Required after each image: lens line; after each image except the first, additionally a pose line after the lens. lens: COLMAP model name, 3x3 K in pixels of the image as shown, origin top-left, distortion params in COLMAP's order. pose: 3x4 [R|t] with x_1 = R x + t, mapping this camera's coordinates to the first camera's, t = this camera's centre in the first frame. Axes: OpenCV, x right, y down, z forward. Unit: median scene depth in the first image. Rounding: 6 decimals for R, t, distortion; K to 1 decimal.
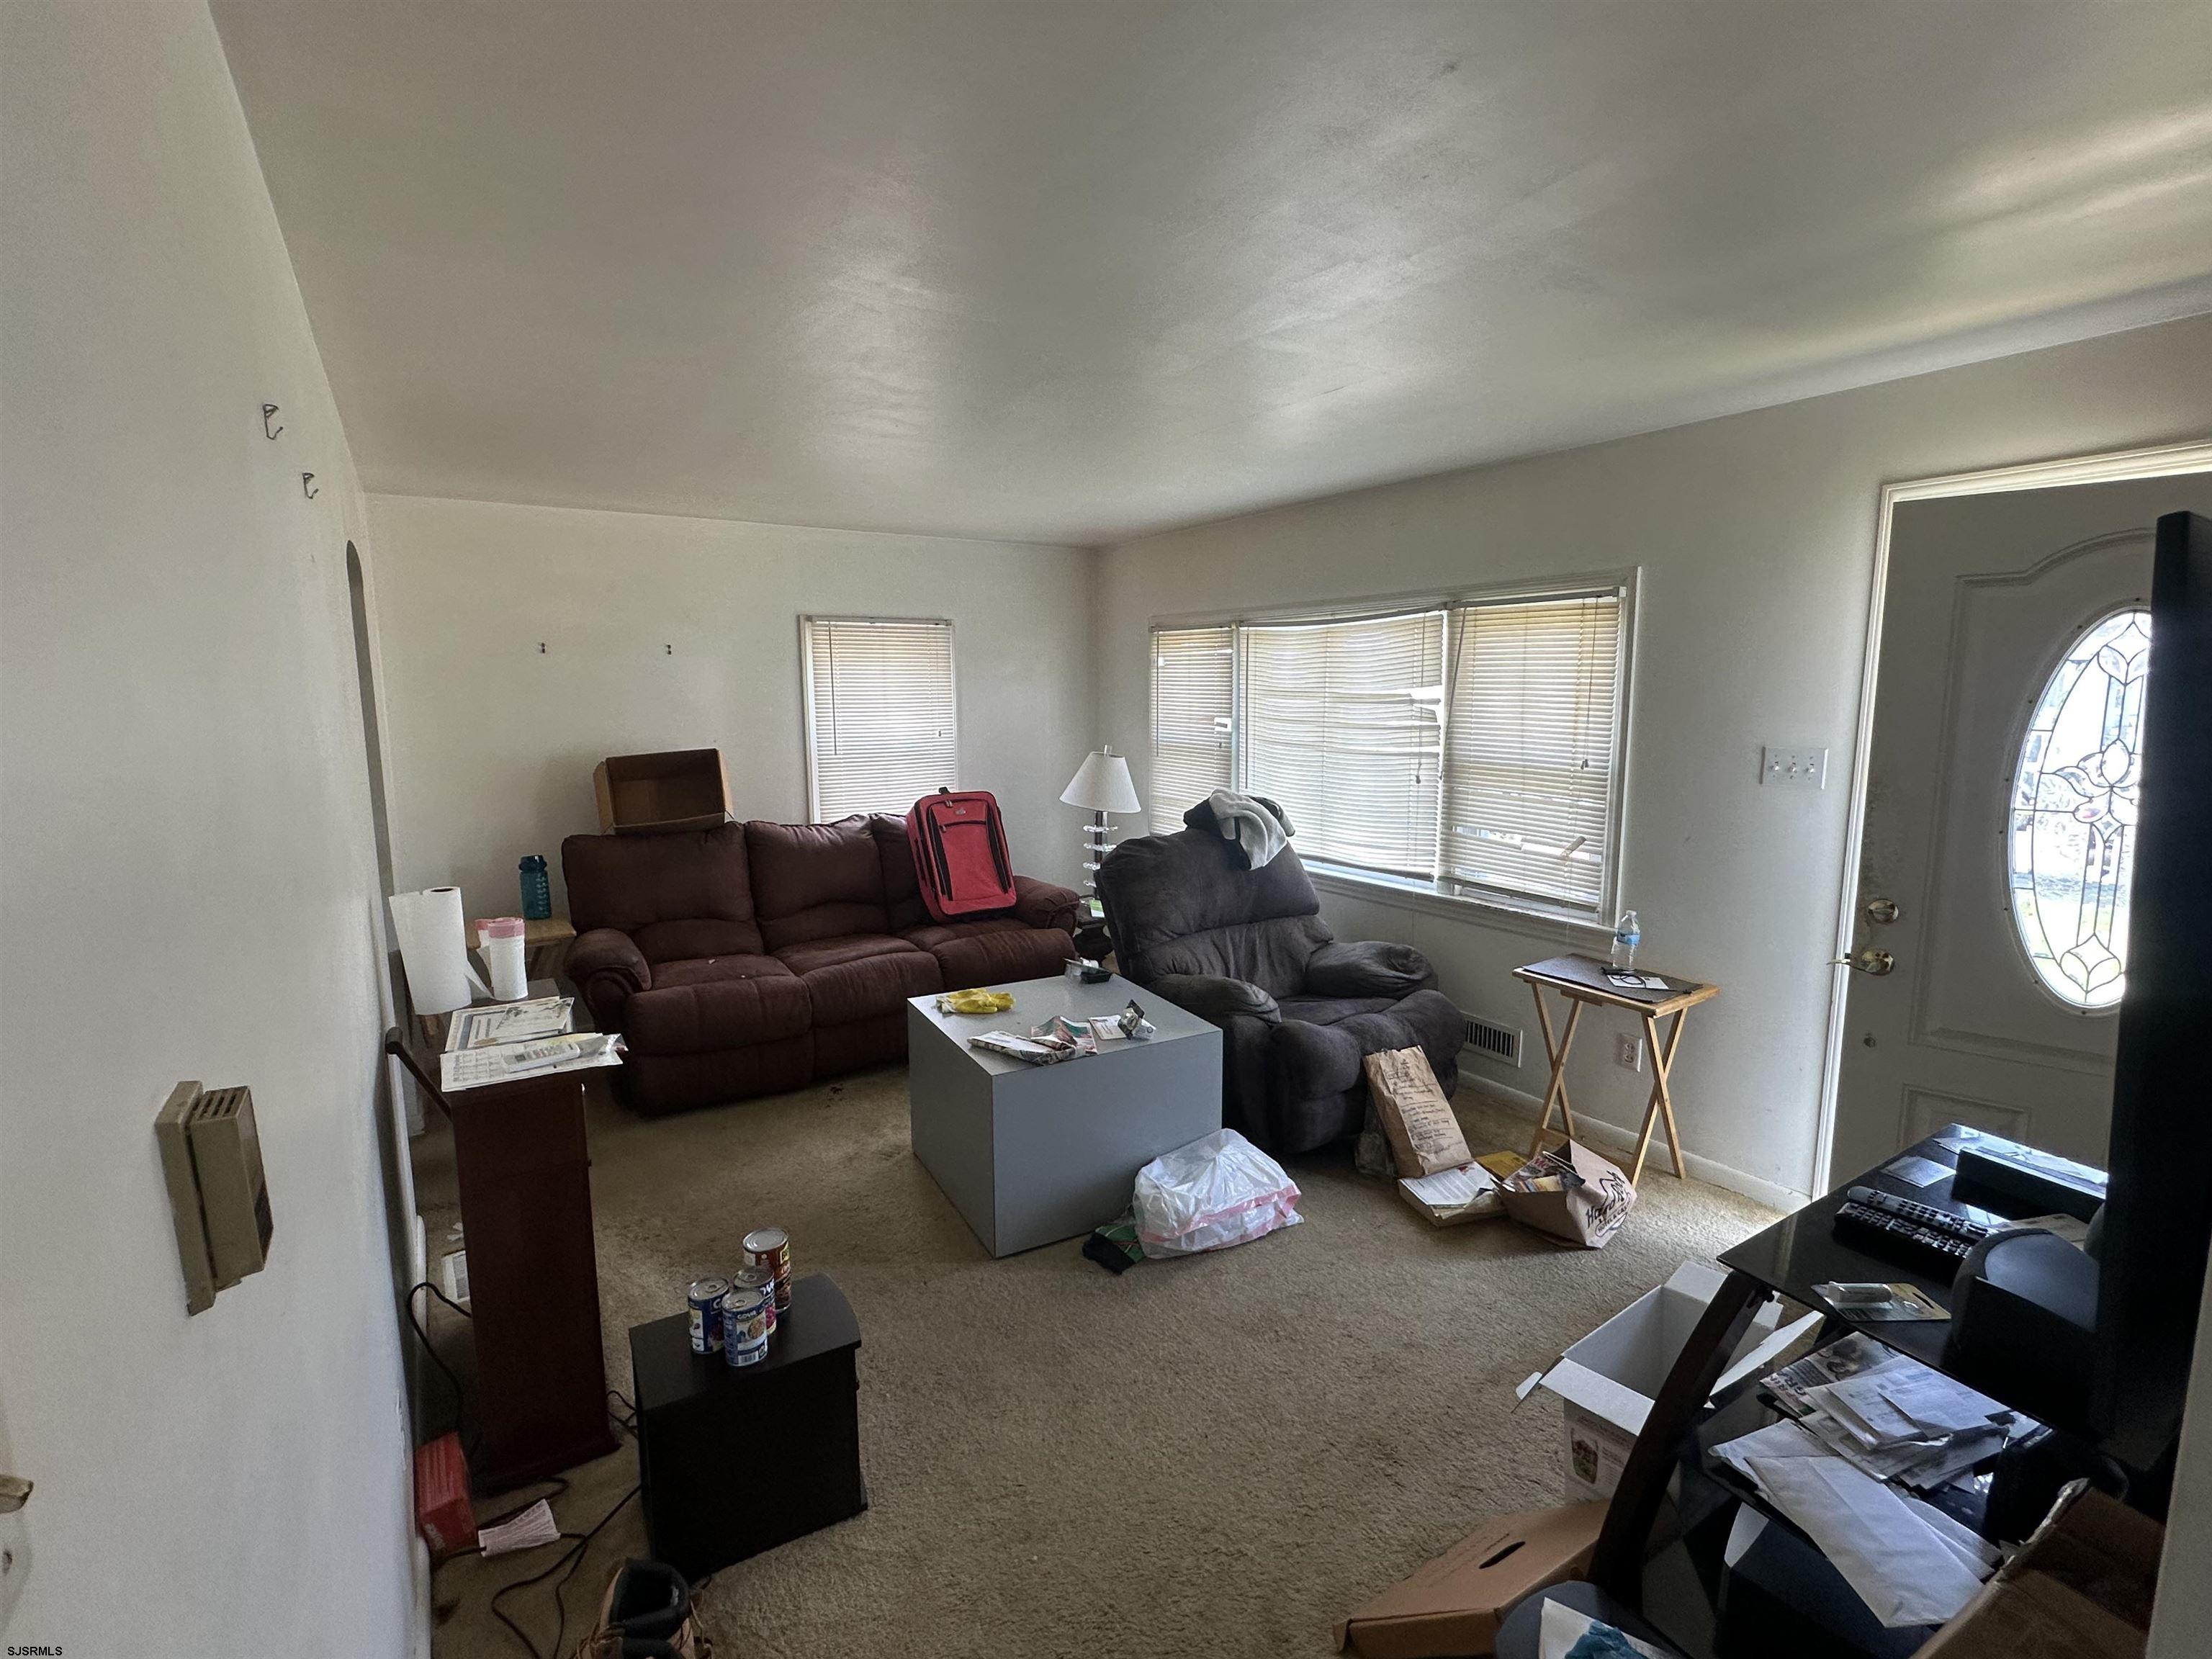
lens RADIAL K [[1043.7, 0, 1106.0], [0, 1043.7, 829.5], [0, 0, 1]] dist [-0.000027, 0.000003]
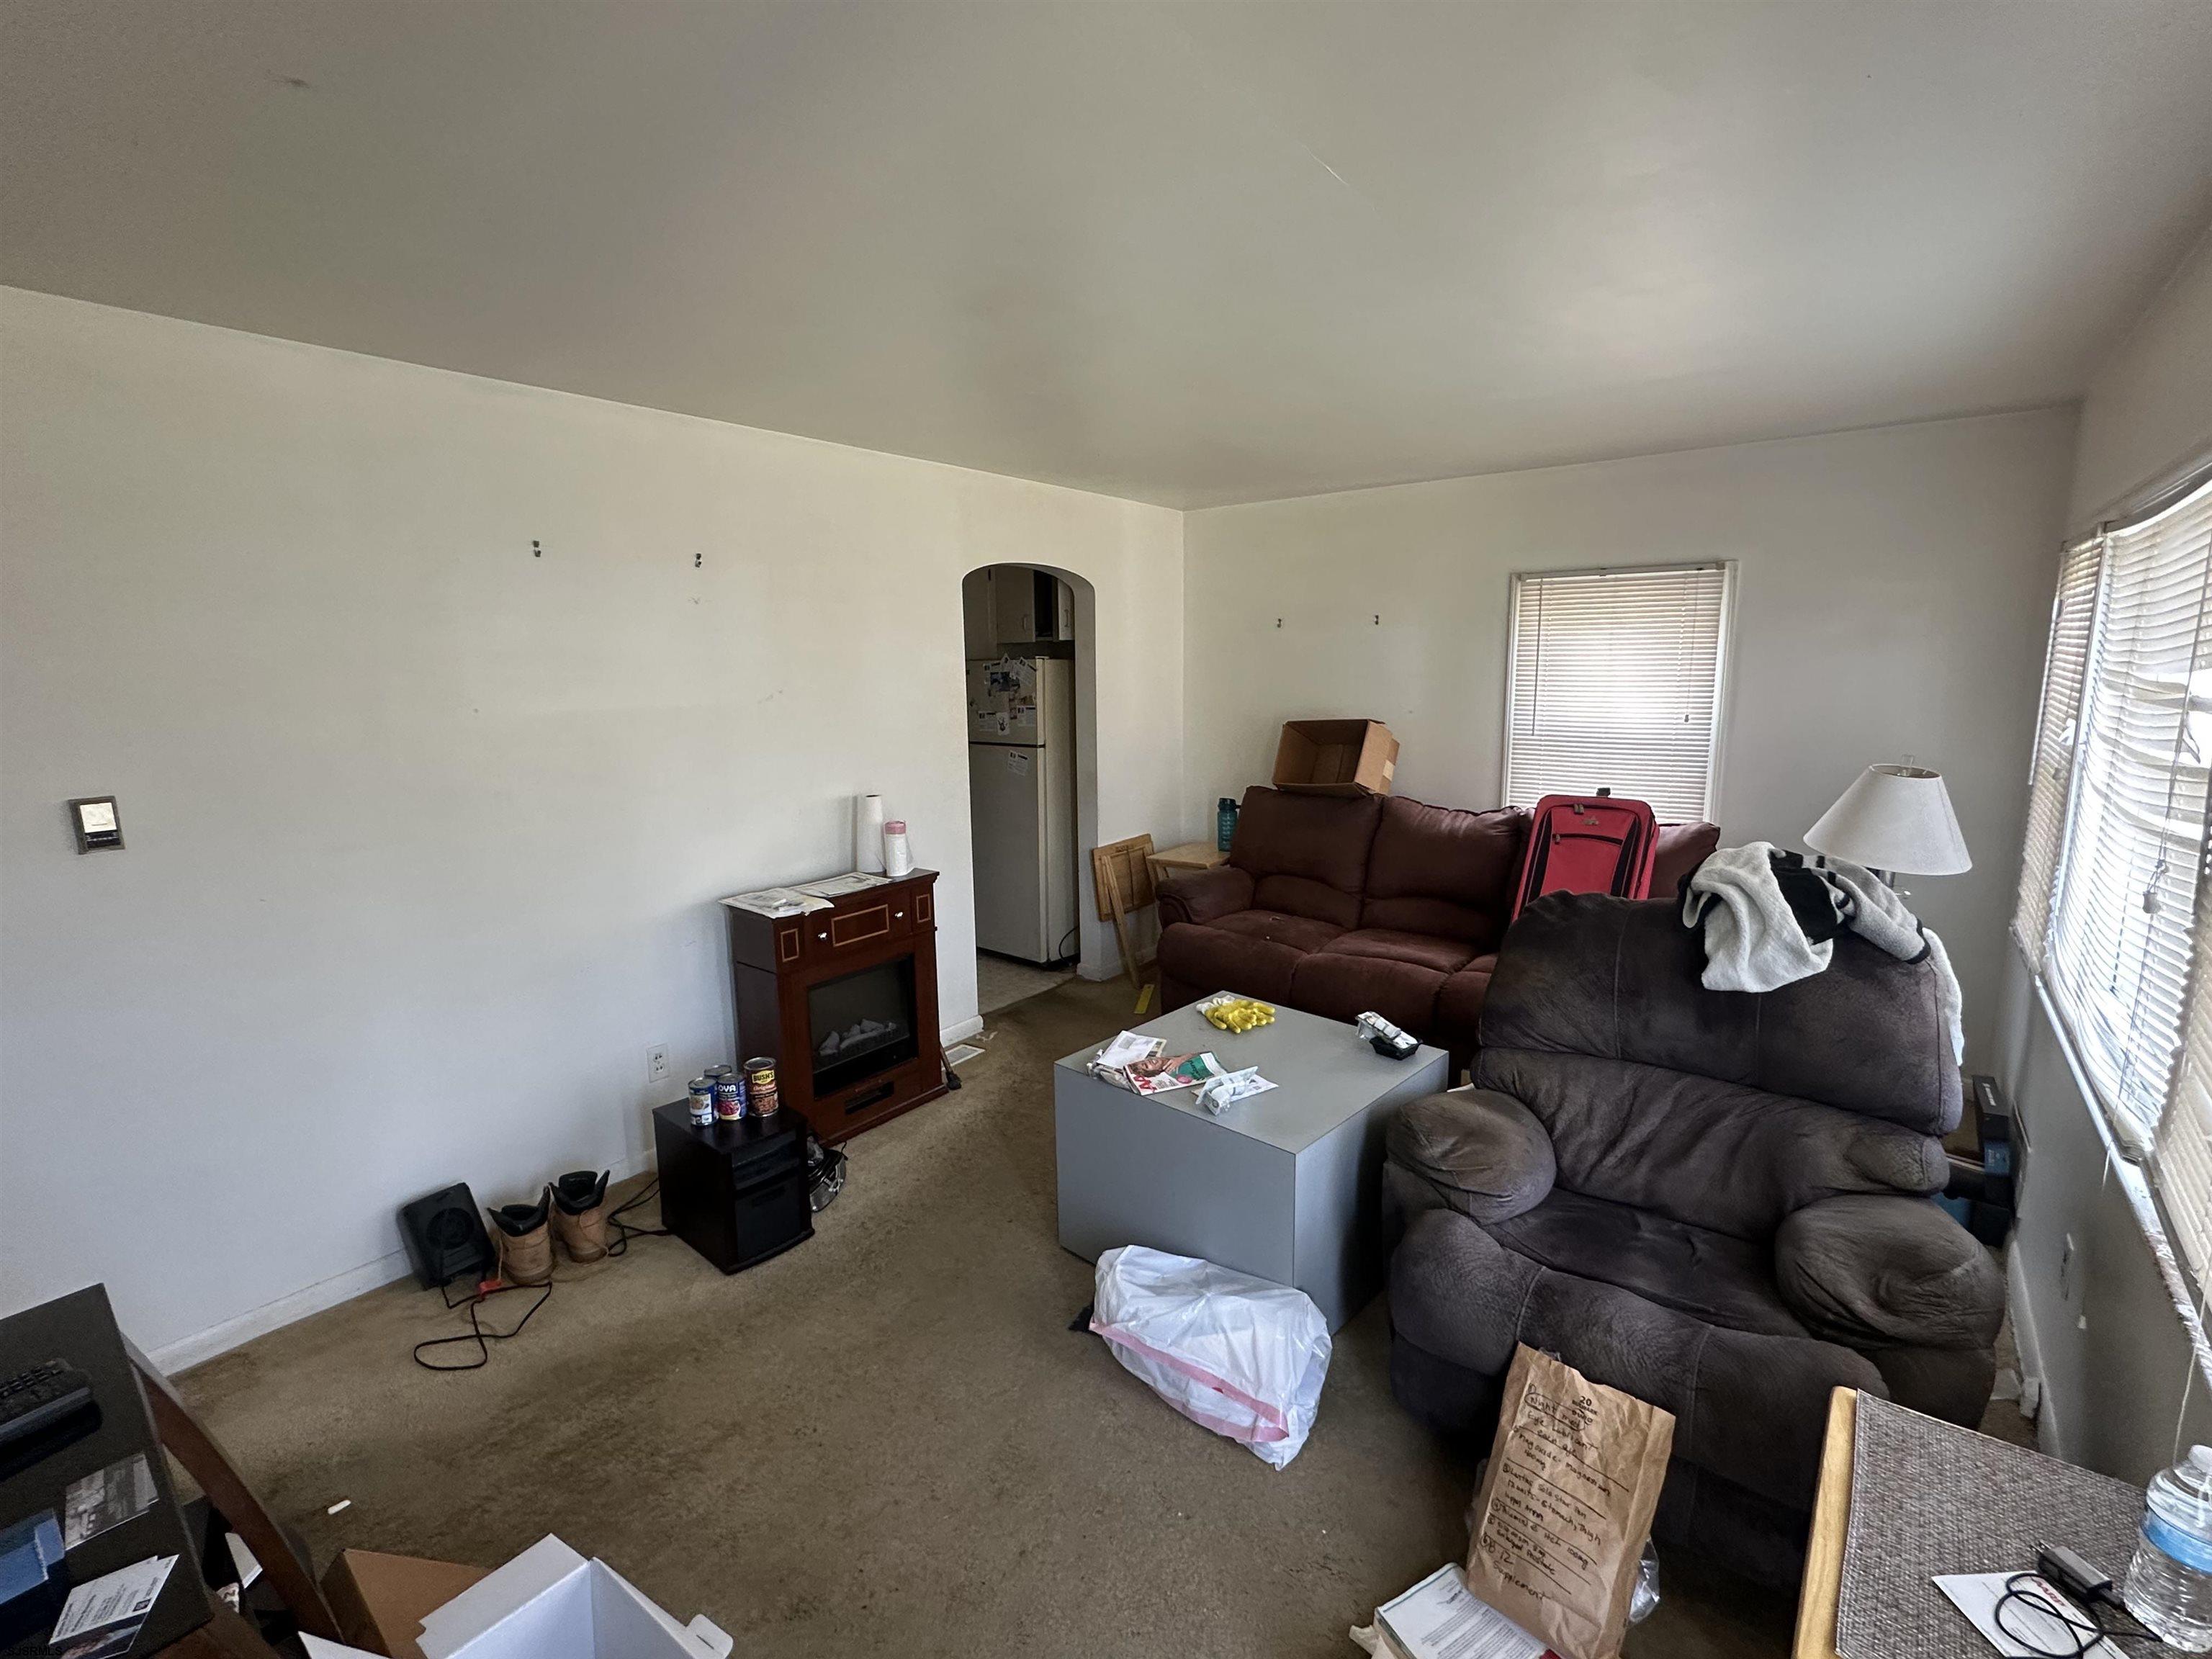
lens RADIAL K [[1034.7, 0, 1106.0], [0, 1034.7, 829.5], [0, 0, 1]] dist [0.000842, 0.000163]
pose [[0.297420, 0.159996, -0.941245, 0.514561], [-0.121750, 0.984166, 0.128821, -0.072153], [0.946952, 0.076282, 0.312190, 0.474208]]
